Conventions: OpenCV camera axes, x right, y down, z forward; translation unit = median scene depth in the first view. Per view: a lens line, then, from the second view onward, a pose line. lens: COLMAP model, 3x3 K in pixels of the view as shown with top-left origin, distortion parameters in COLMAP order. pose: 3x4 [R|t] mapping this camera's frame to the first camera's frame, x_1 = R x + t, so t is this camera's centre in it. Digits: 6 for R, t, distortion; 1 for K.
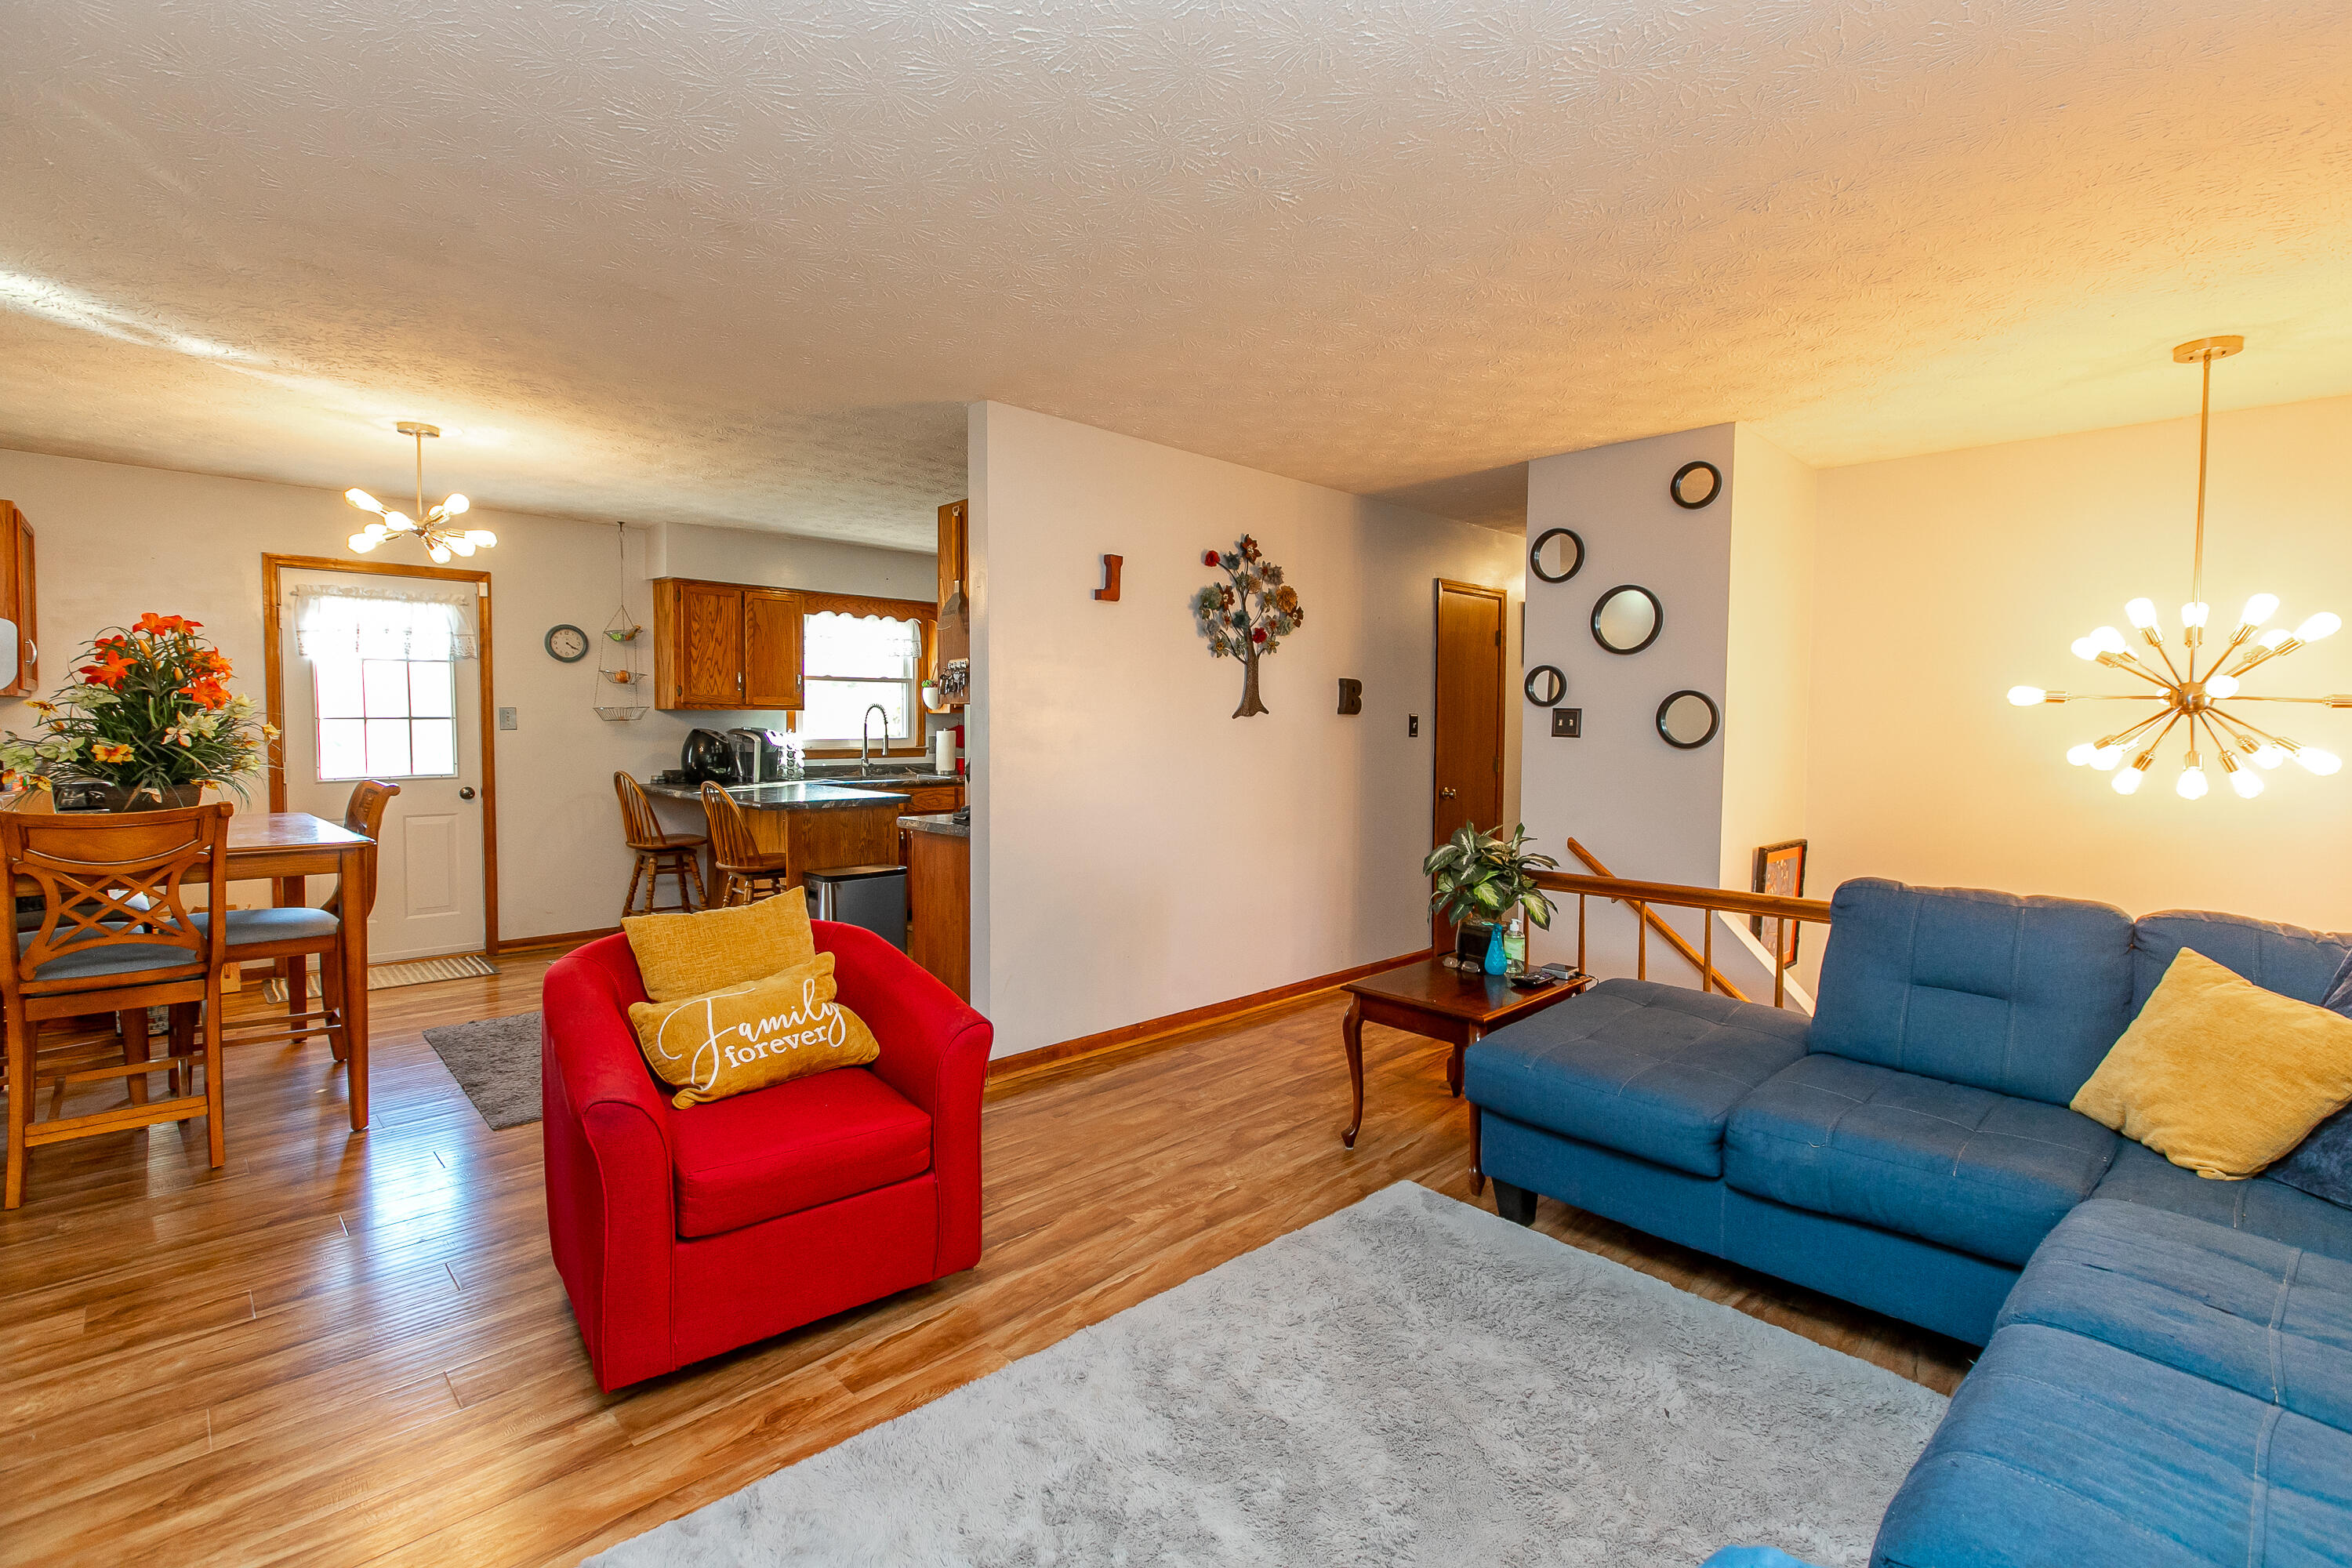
lens RADIAL K [[1075.4, 0, 1171.1], [0, 1075.4, 742.2], [0, 0, 1]] dist [0.000096, -0.000051]
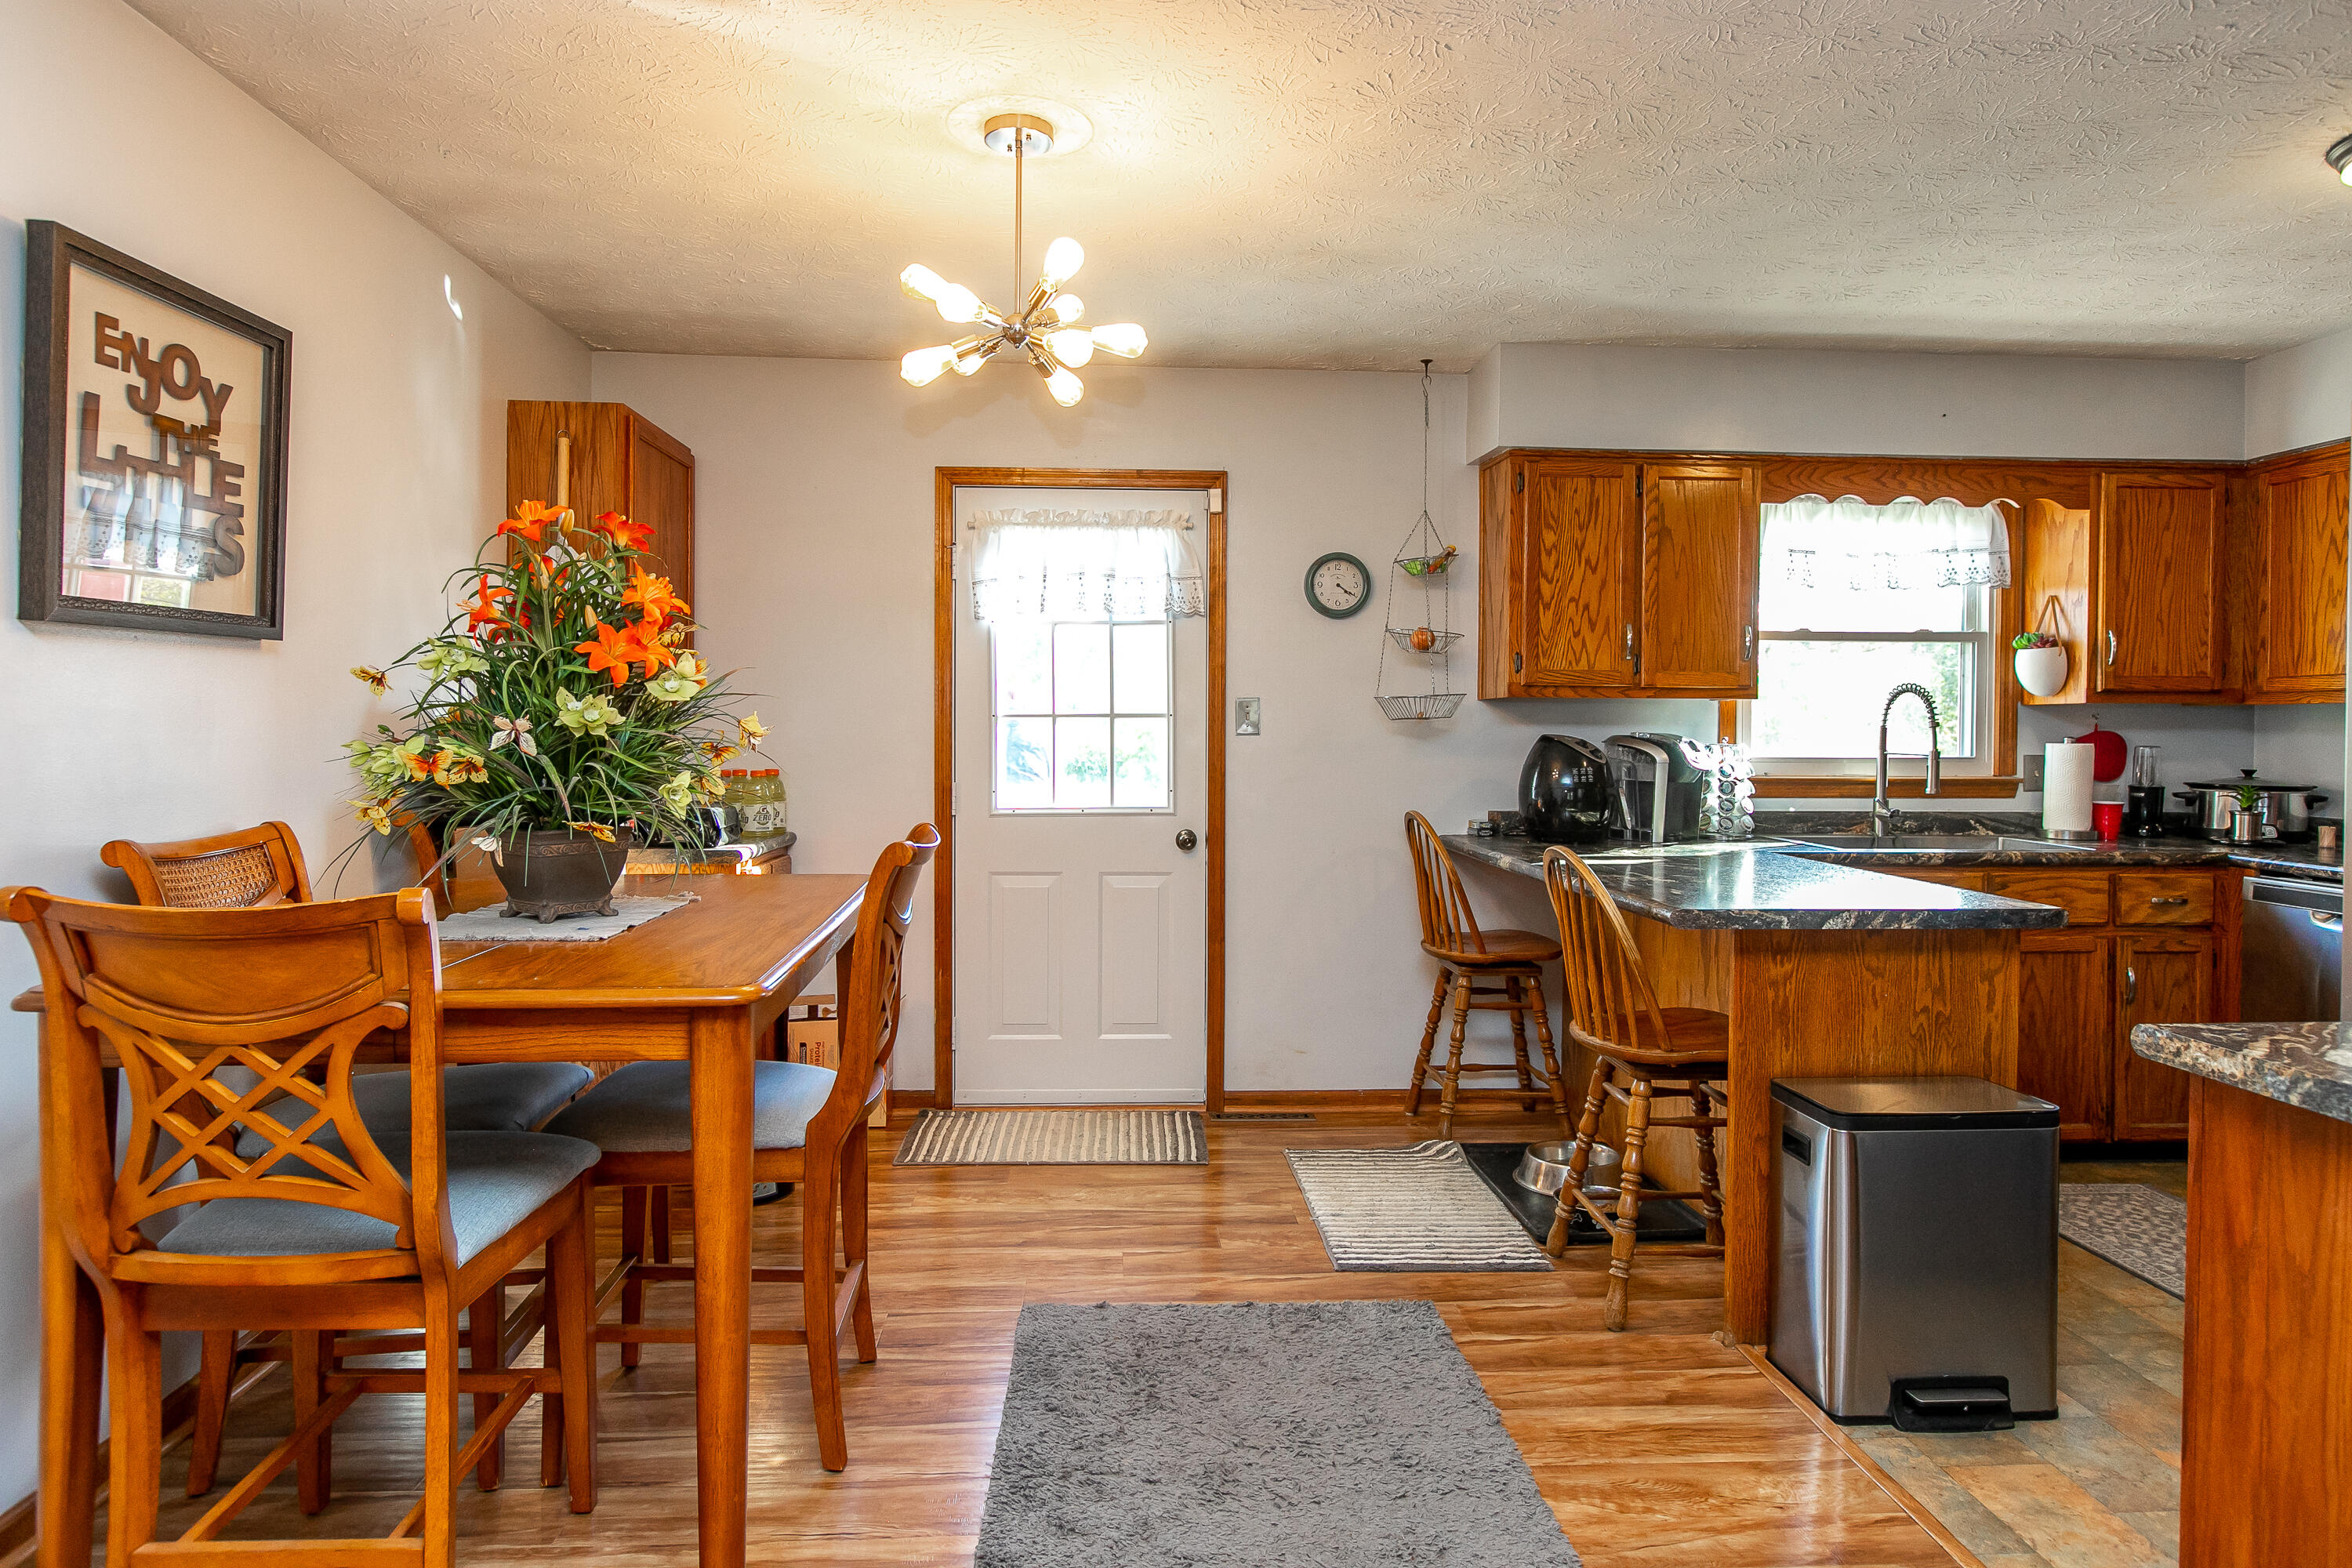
lens RADIAL K [[1441.2, 0, 1176.0], [0, 1441.2, 784.0], [0, 0, 1]] dist [0.014492, -0.000109]
pose [[0.773287, 0.023773, -0.633610, -0.135443], [-0.014327, 0.999697, 0.020023, -0.000070], [0.633894, -0.006405, 0.773394, 0.341910]]
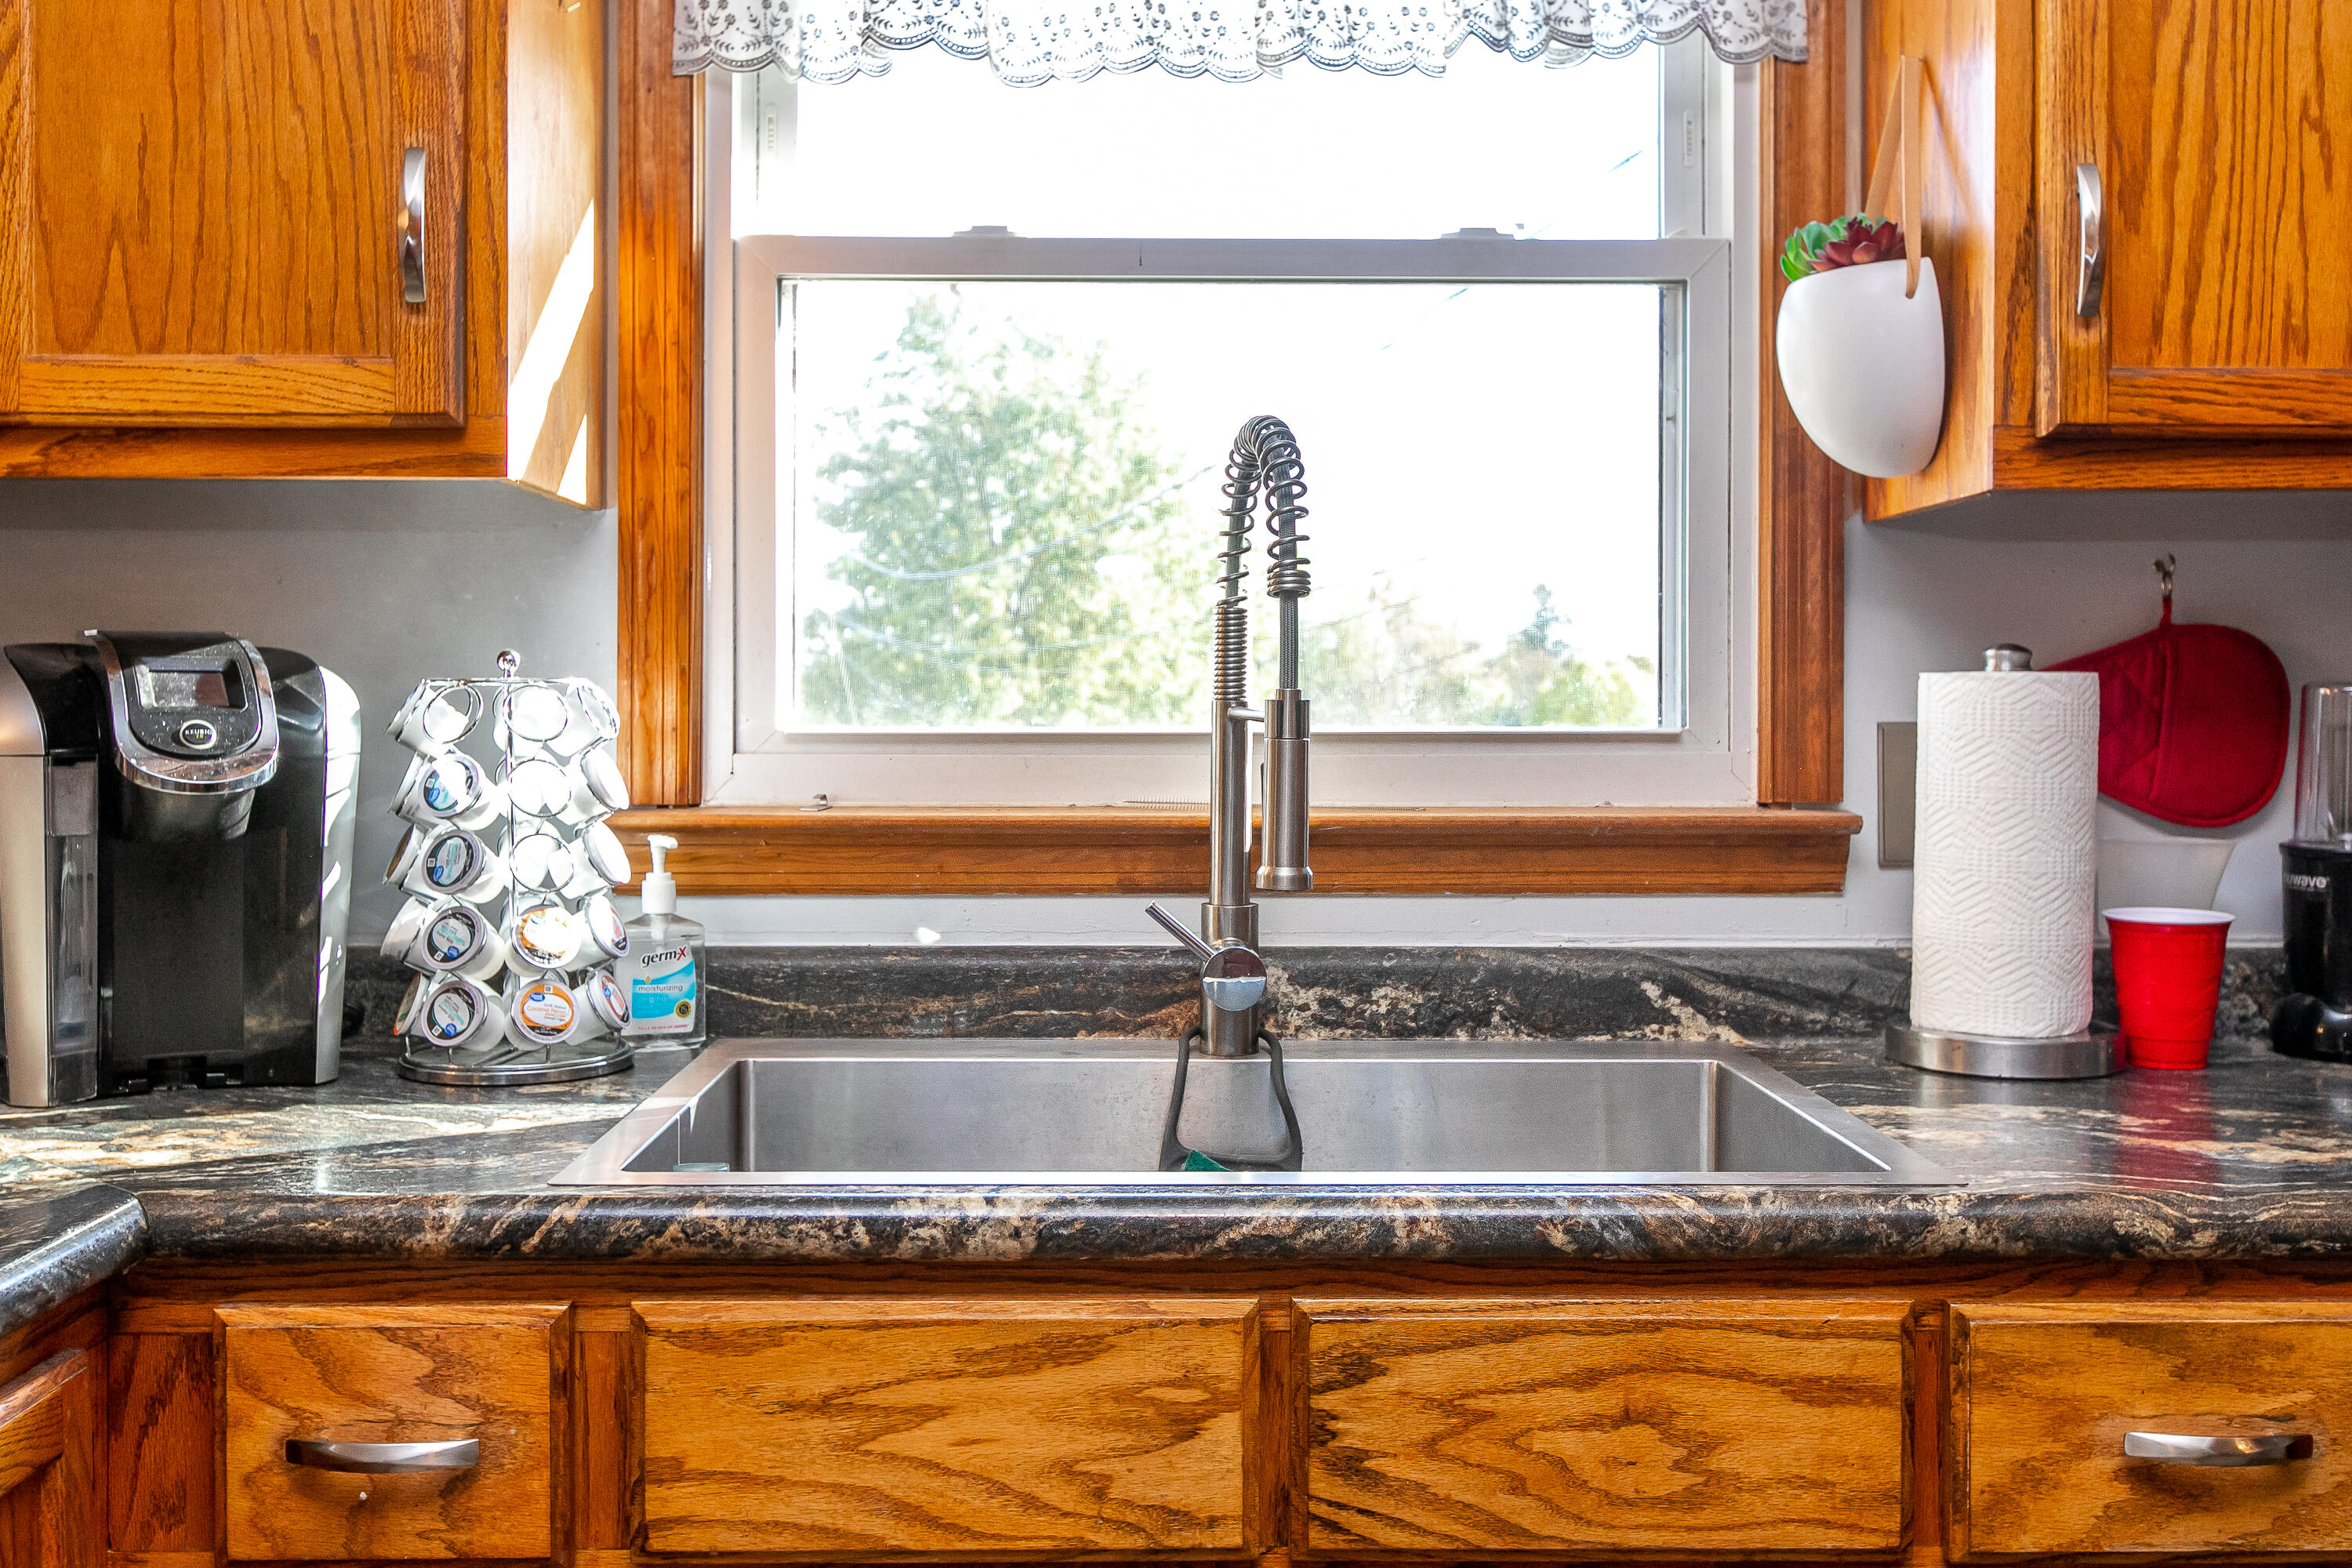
lens RADIAL K [[2389.5, 0, 1176.0], [0, 2389.5, 784.0], [0, 0, 1]] dist [-0.000119, -0.003437]
pose [[0.736696, 0.018400, -0.675973, -0.127479], [-0.014375, 0.999830, 0.011550, -0.000875], [0.676071, 0.001208, 0.736835, 0.916610]]
